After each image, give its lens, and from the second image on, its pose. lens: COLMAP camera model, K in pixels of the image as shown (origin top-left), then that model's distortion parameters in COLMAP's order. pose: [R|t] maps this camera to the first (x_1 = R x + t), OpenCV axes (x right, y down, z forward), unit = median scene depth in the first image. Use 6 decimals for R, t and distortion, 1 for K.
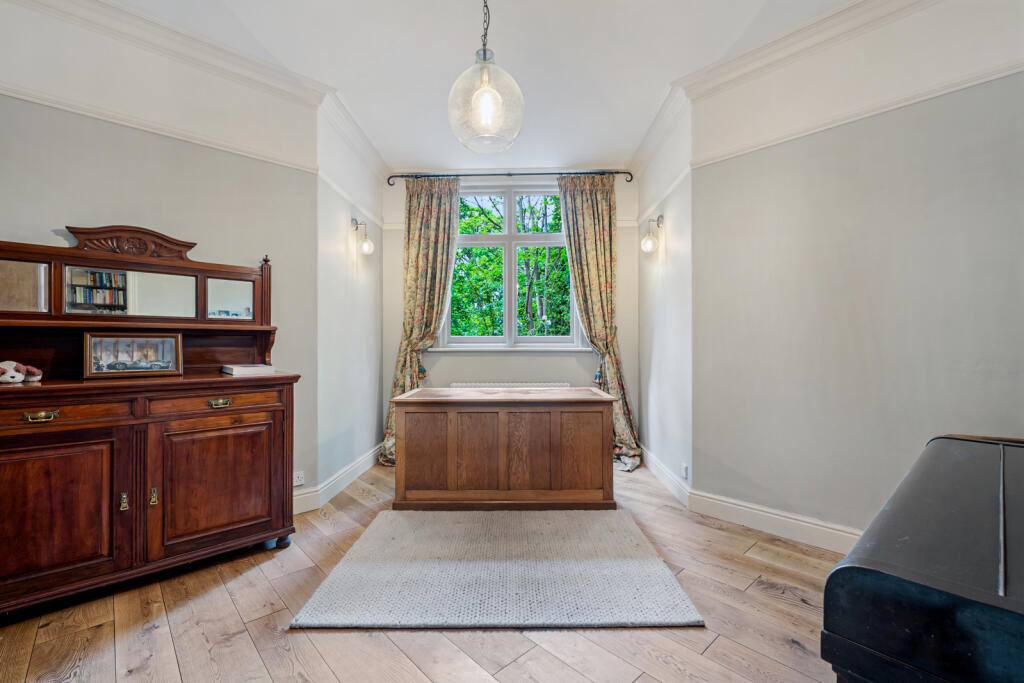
lens RADIAL K [[438.7, 0, 509.3], [0, 438.7, 342.2], [0, 0, 1]] dist [-0.003456, -0.000503]
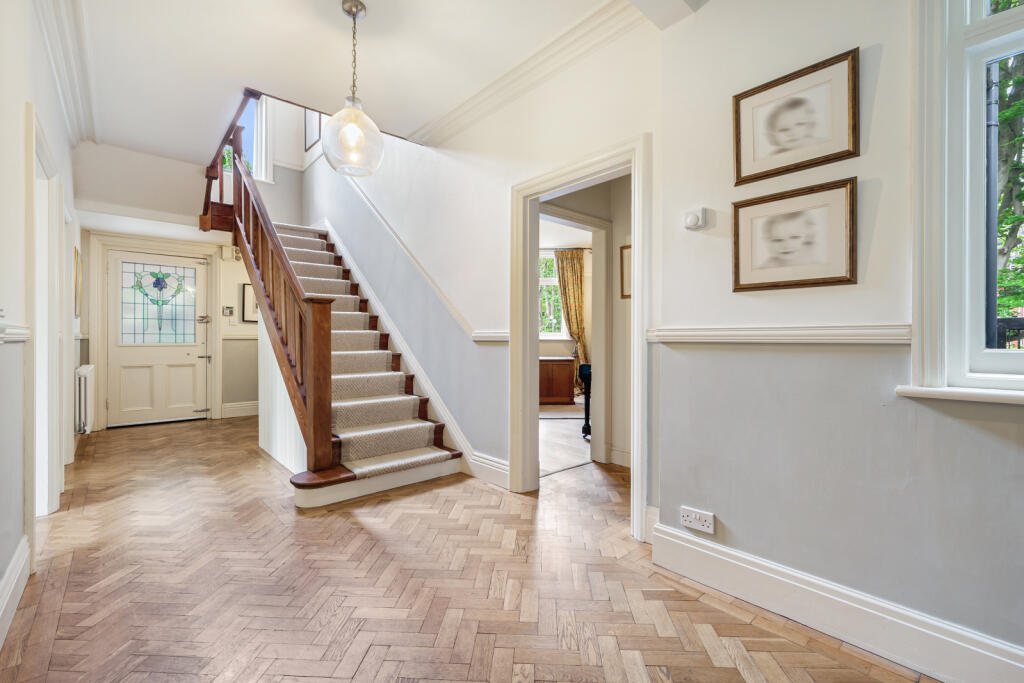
lens RADIAL K [[438.7, 0, 514.5], [0, 438.7, 340.2], [0, 0, 1]] dist [-0.003456, -0.000503]
pose [[0.999908, 0.005265, -0.012509, -0.039863], [-0.005170, 0.999958, 0.007623, 0.006666], [0.012549, -0.007558, 0.999893, -0.955830]]
